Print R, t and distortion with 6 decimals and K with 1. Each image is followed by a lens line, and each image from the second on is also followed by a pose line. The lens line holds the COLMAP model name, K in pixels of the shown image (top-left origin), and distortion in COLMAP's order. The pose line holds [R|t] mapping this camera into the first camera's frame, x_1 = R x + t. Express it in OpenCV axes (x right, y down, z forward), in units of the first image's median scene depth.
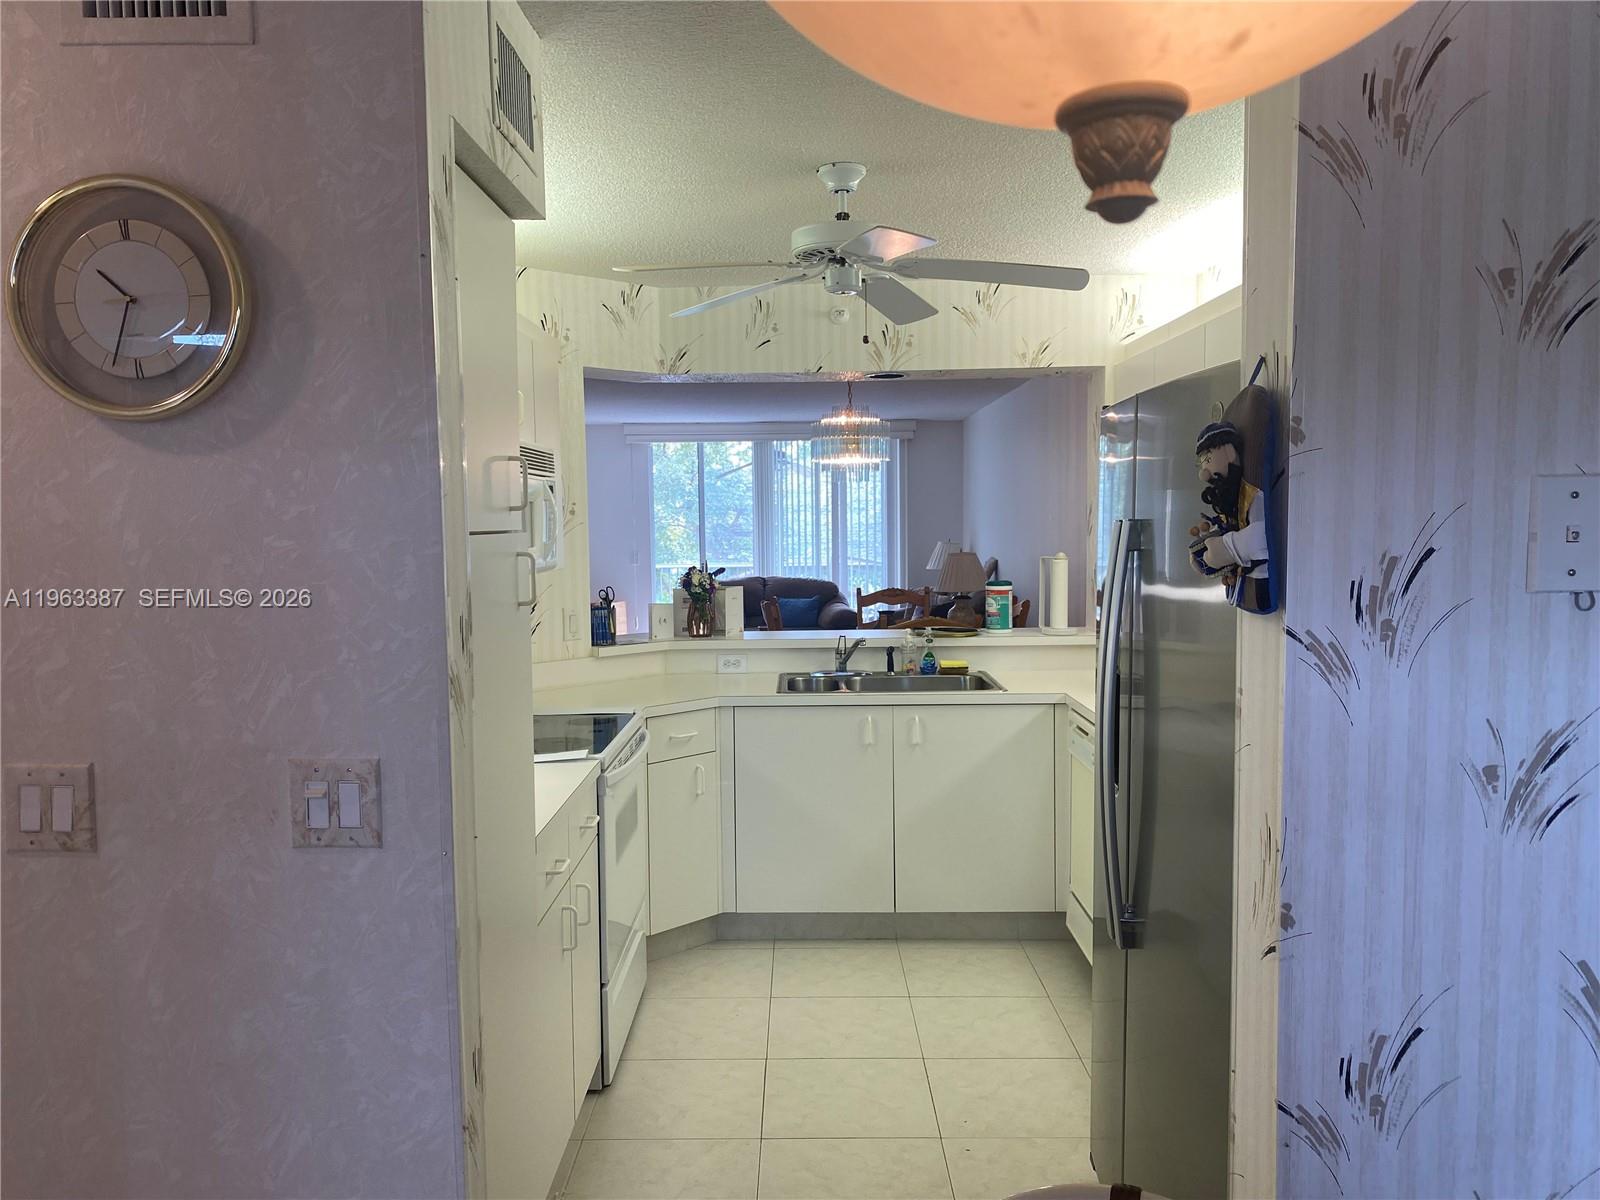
lens RADIAL K [[1222.0, 0, 787.9], [0, 1222.0, 626.7], [0, 0, 1]] dist [0.031469, -0.033823]
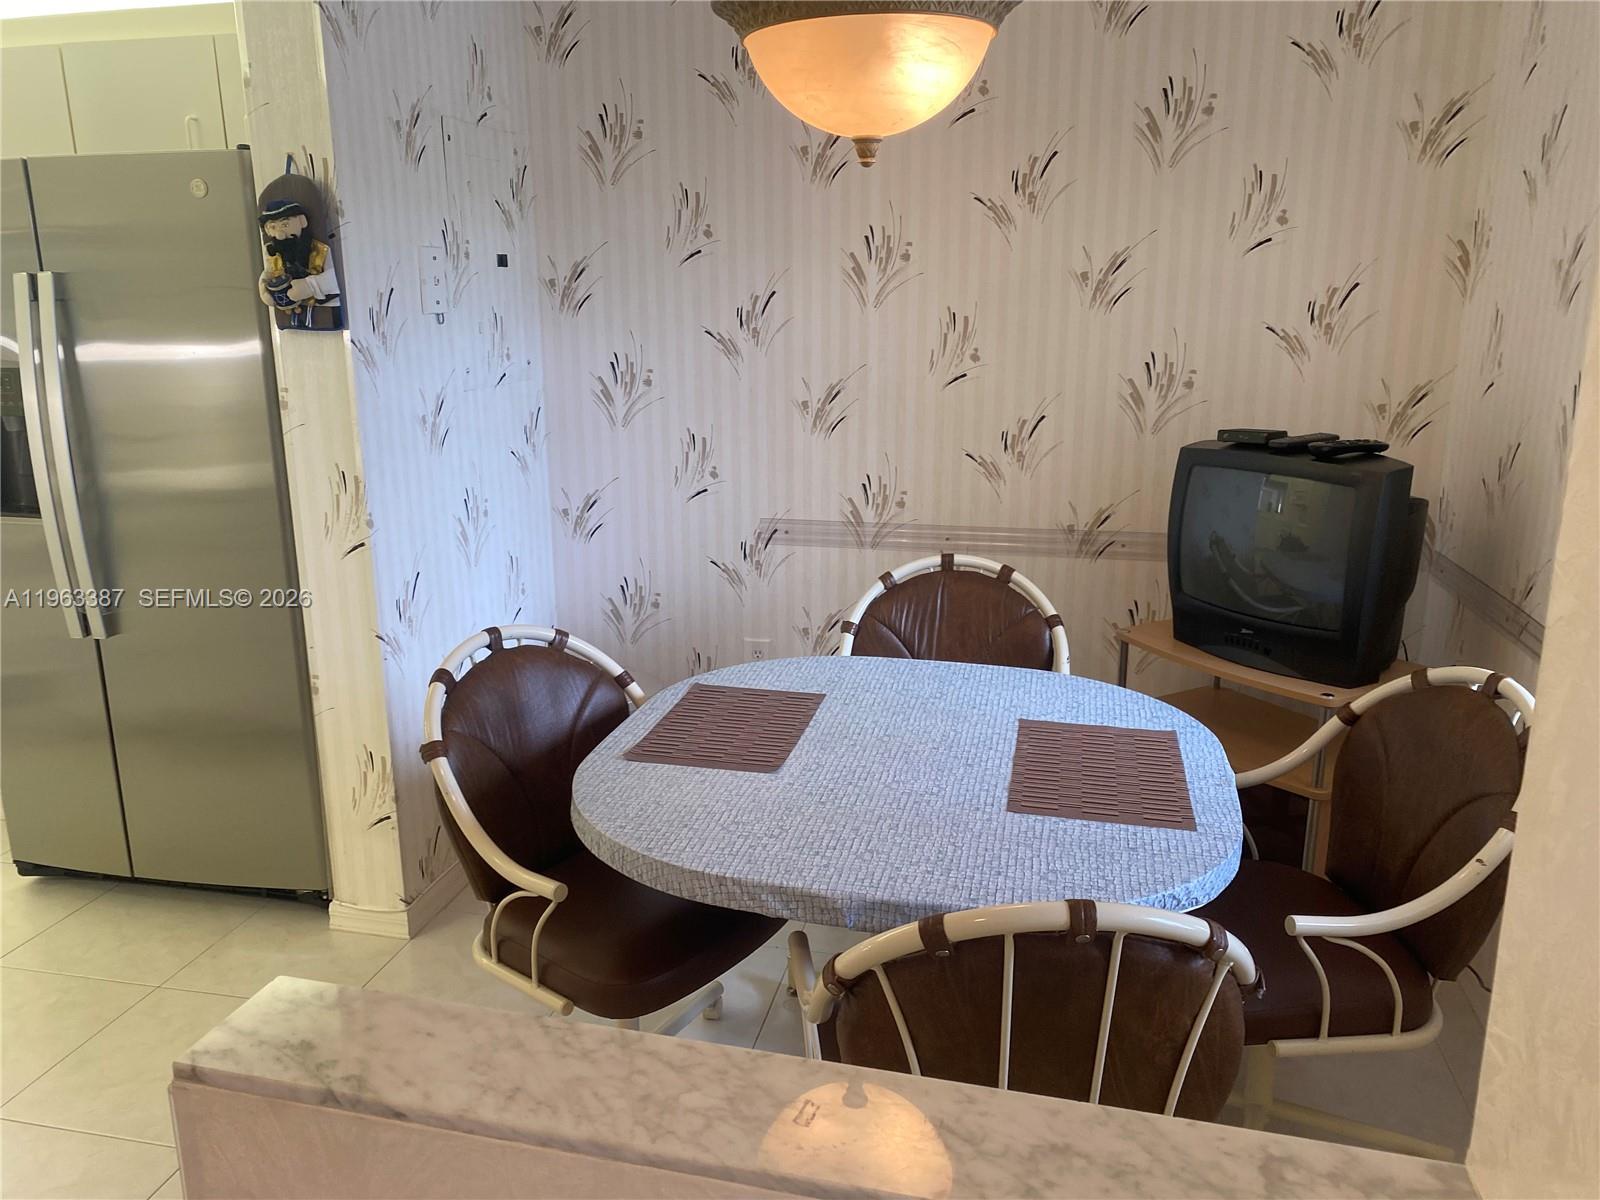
lens RADIAL K [[1222.0, 0, 792.5], [0, 1222.0, 592.4], [0, 0, 1]] dist [0.031469, -0.033823]
pose [[0.195914, -0.225574, 0.954324, -0.924571], [0.078311, 0.973674, 0.214071, 0.022054], [-0.977489, 0.032794, 0.208421, 0.106825]]
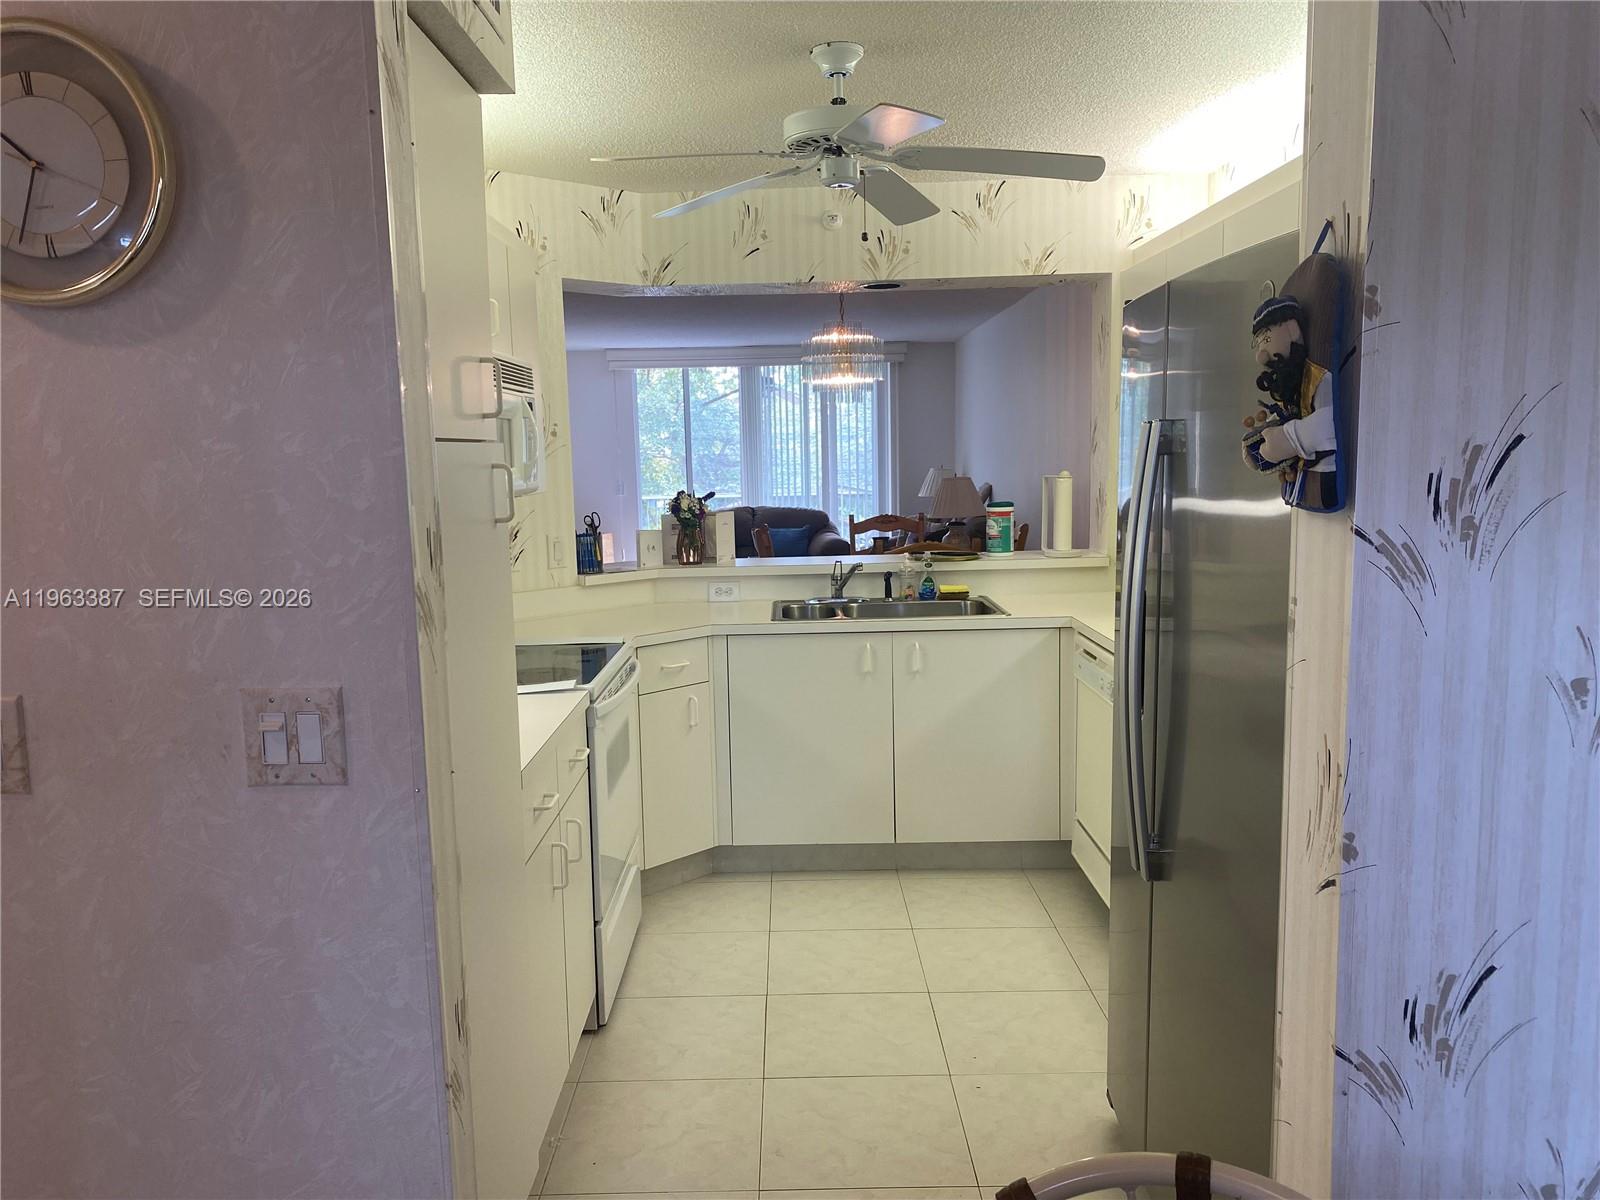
lens RADIAL K [[1222.0, 0, 784.7], [0, 1222.0, 629.6], [0, 0, 1]] dist [0.031469, -0.033823]
pose [[0.999904, -0.012003, 0.006861, -0.012655], [0.011593, 0.998311, 0.056927, 0.016746], [-0.007533, -0.056842, 0.998355, 0.094378]]
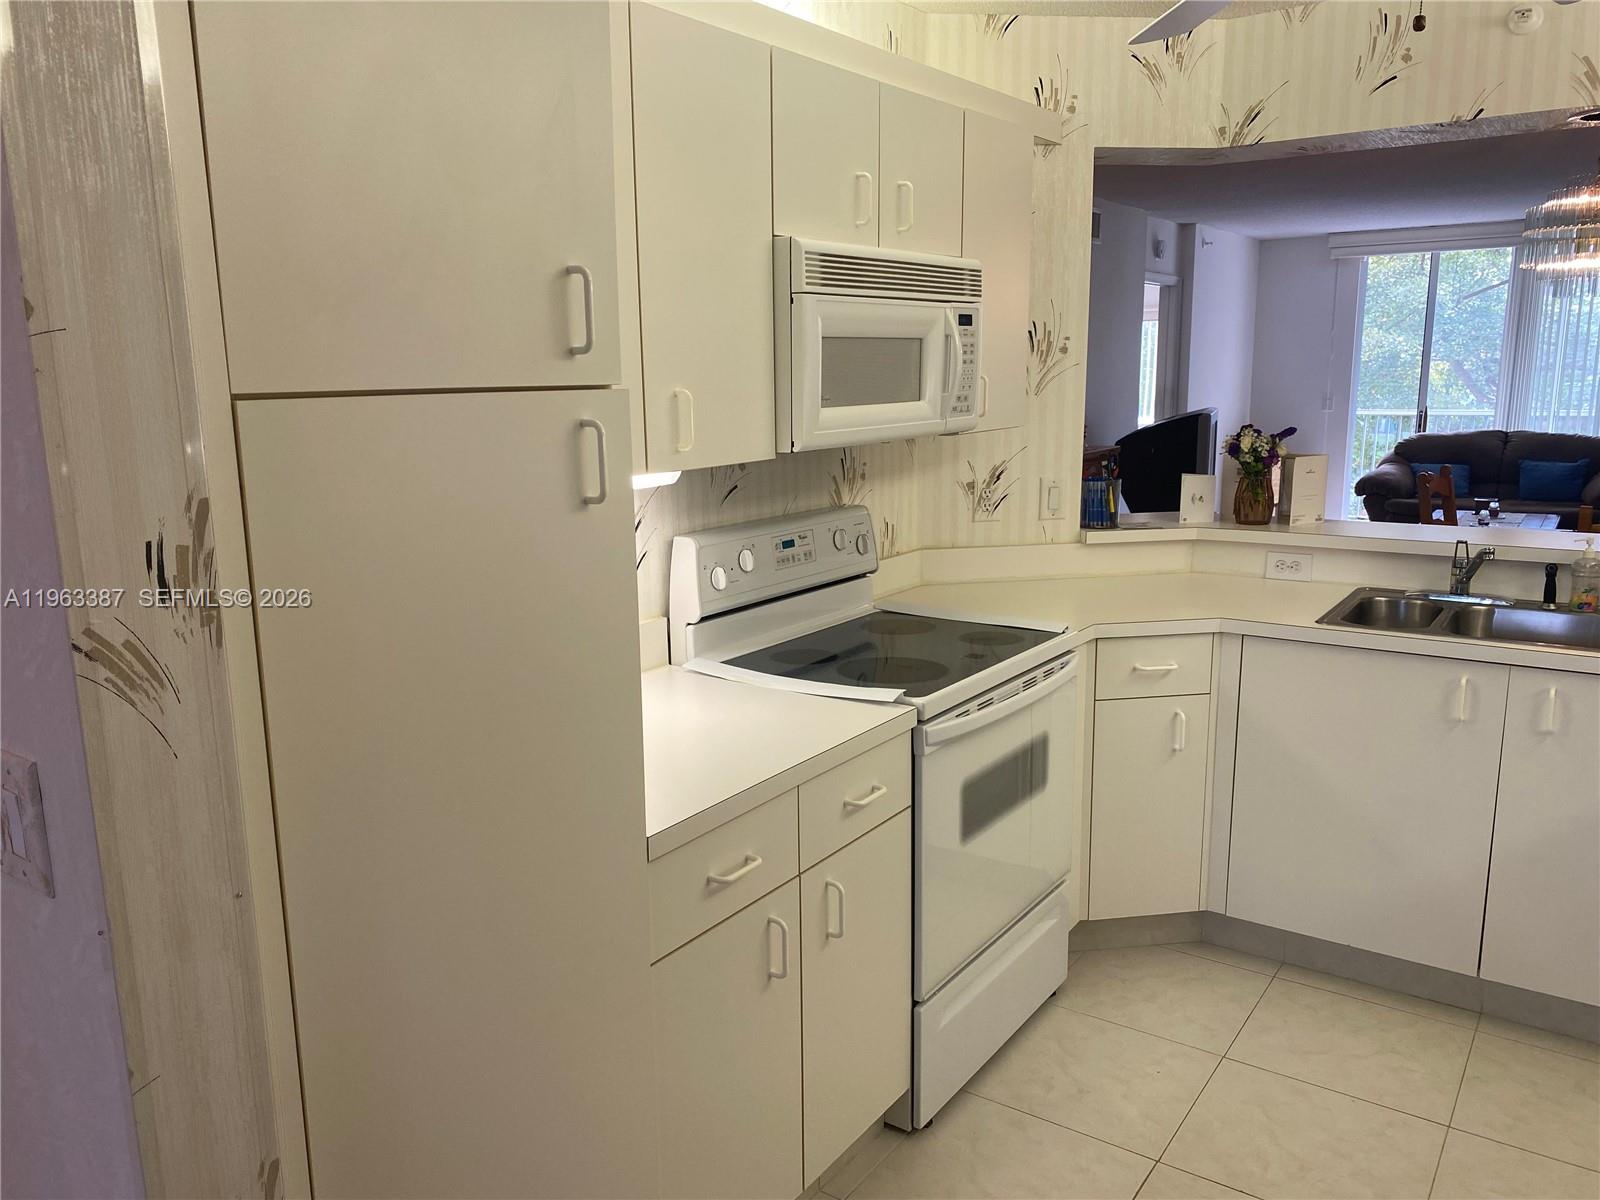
lens RADIAL K [[1222.0, 0, 750.3], [0, 1222.0, 617.5], [0, 0, 1]] dist [0.031469, -0.033823]
pose [[0.814695, 0.115737, -0.568223, 0.292238], [-0.044947, 0.989536, 0.137109, -0.063532], [0.578145, -0.086162, 0.811372, 0.649634]]
